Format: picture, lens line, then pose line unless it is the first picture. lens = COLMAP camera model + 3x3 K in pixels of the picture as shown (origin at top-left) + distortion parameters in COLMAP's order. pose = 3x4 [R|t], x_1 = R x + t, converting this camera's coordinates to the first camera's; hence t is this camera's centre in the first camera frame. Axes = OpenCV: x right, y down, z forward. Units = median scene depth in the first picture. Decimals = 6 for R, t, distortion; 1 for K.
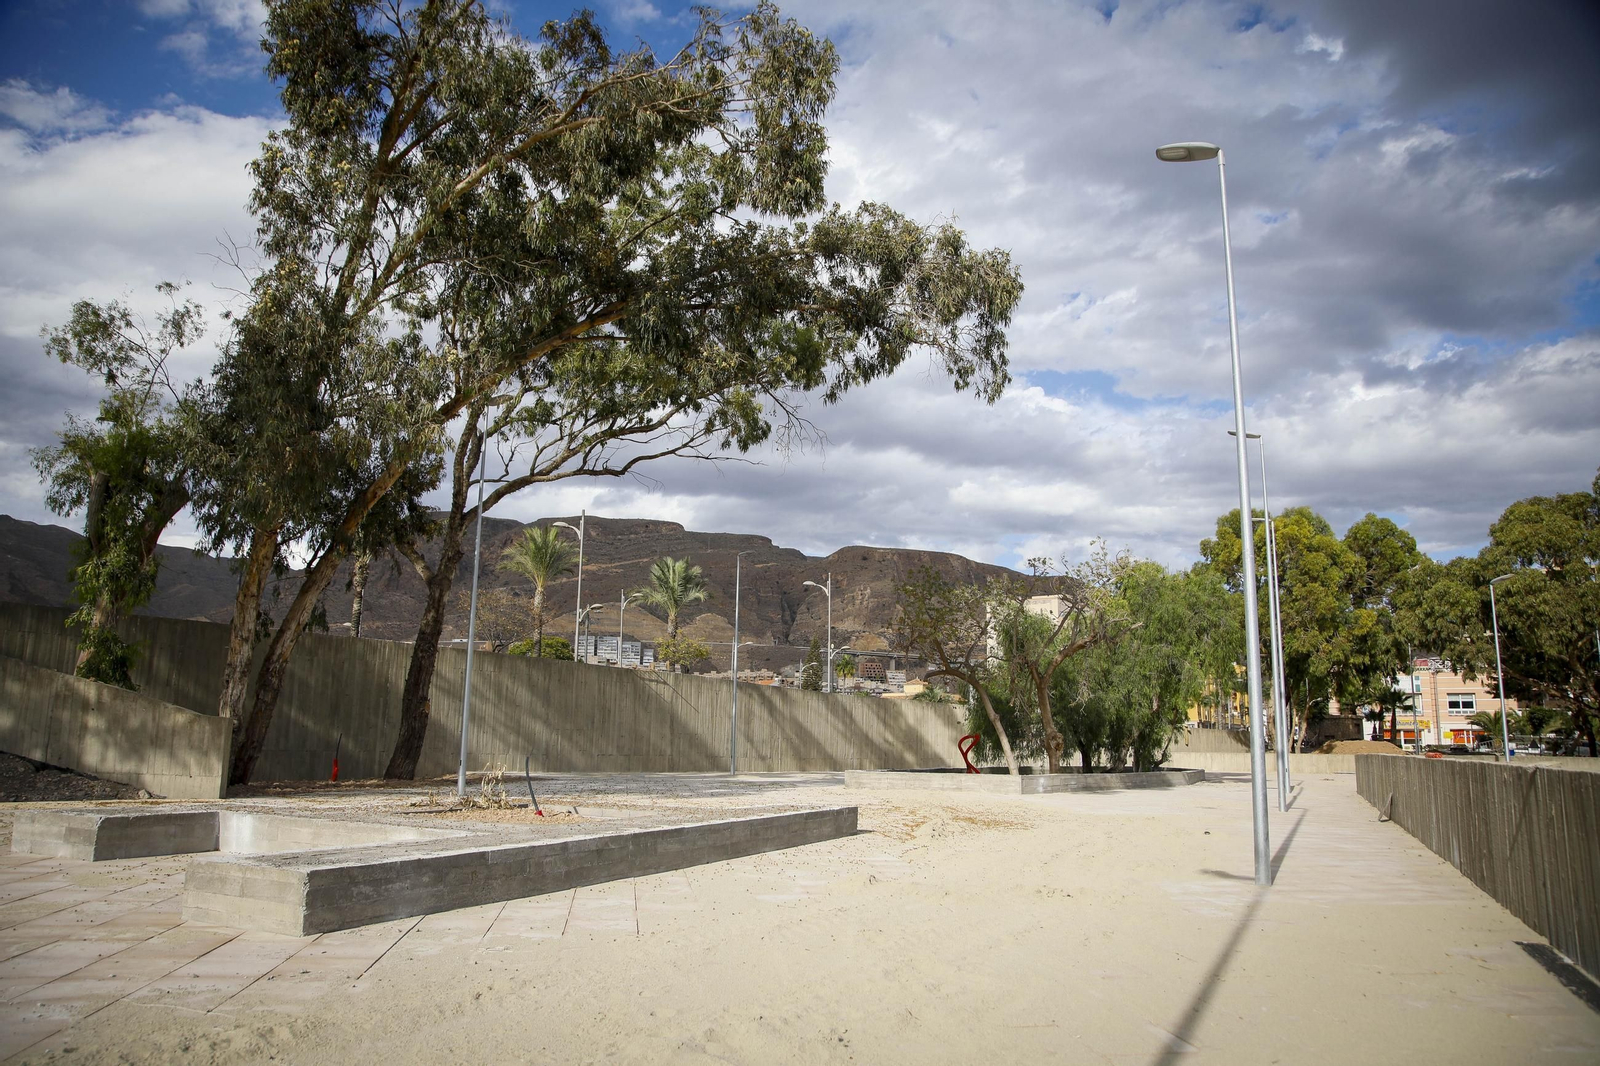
lens RADIAL K [[1116.3, 0, 788.9], [0, 1116.3, 530.0], [0, 0, 1]] dist [-0.116815, 0.083112]
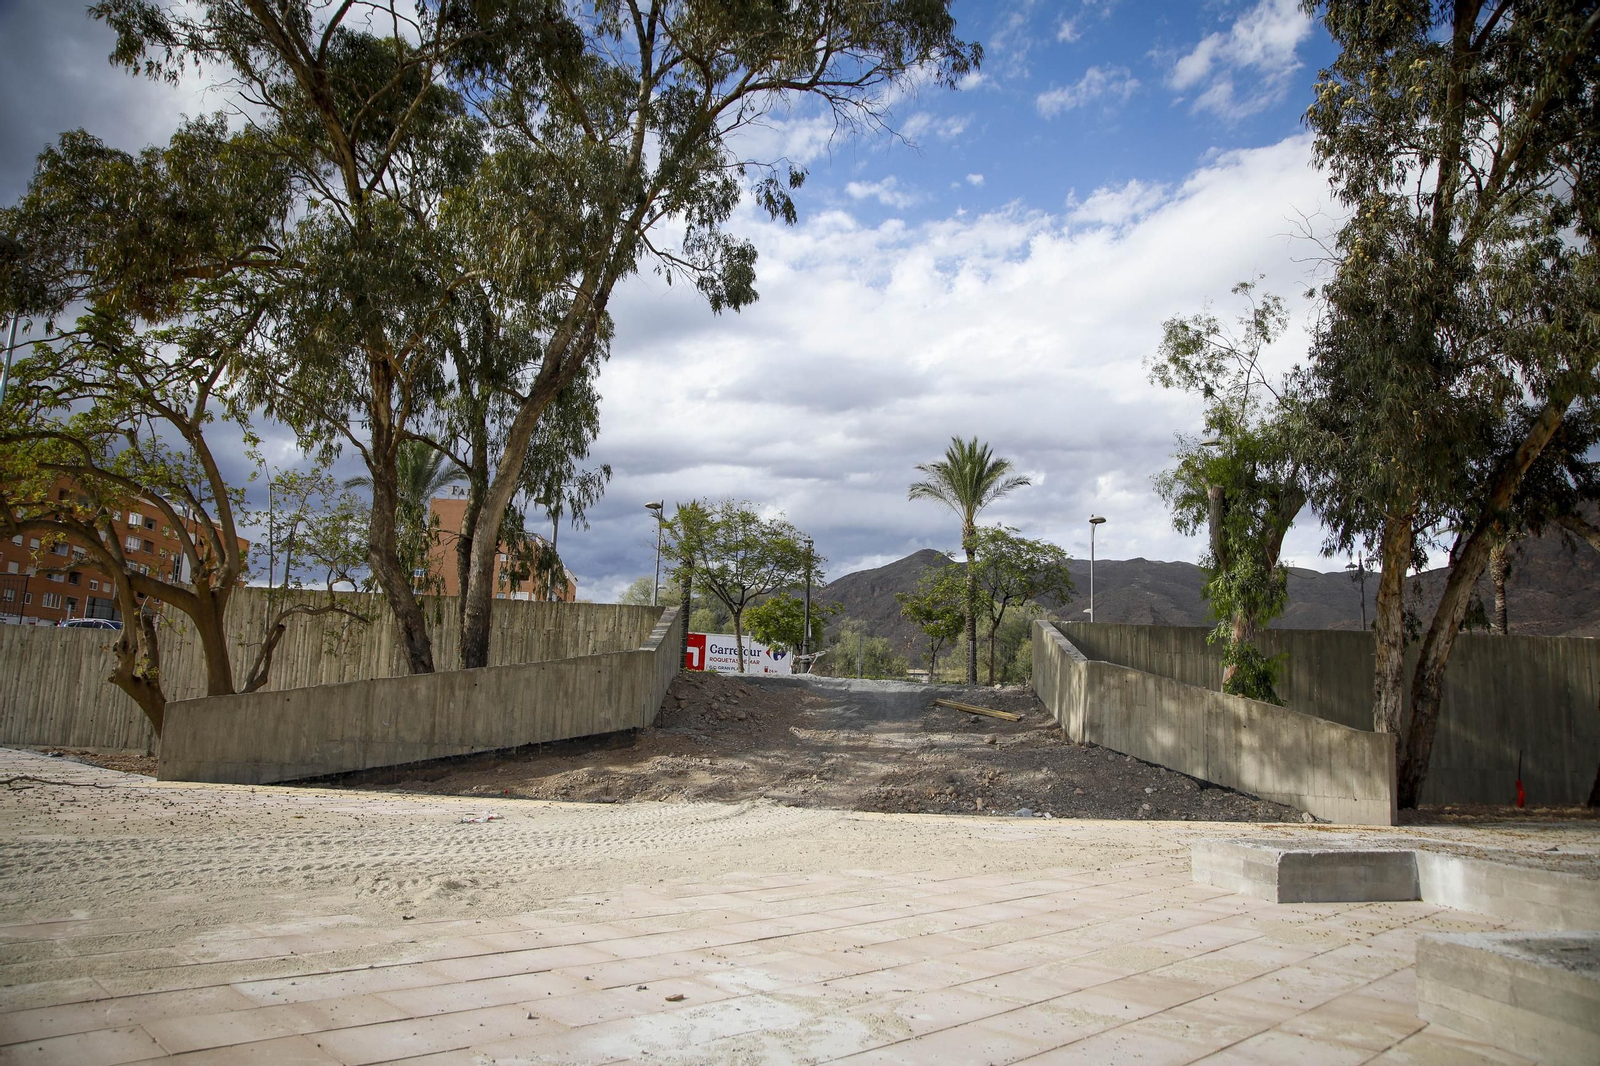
lens RADIAL K [[1116.3, 0, 784.5], [0, 1116.3, 529.4], [0, 0, 1]] dist [-0.116815, 0.083112]
pose [[0.579317, -0.138992, -0.803164, -0.070354], [0.128371, 0.988615, -0.078493, 0.014930], [0.804930, -0.057631, 0.590564, 0.094585]]
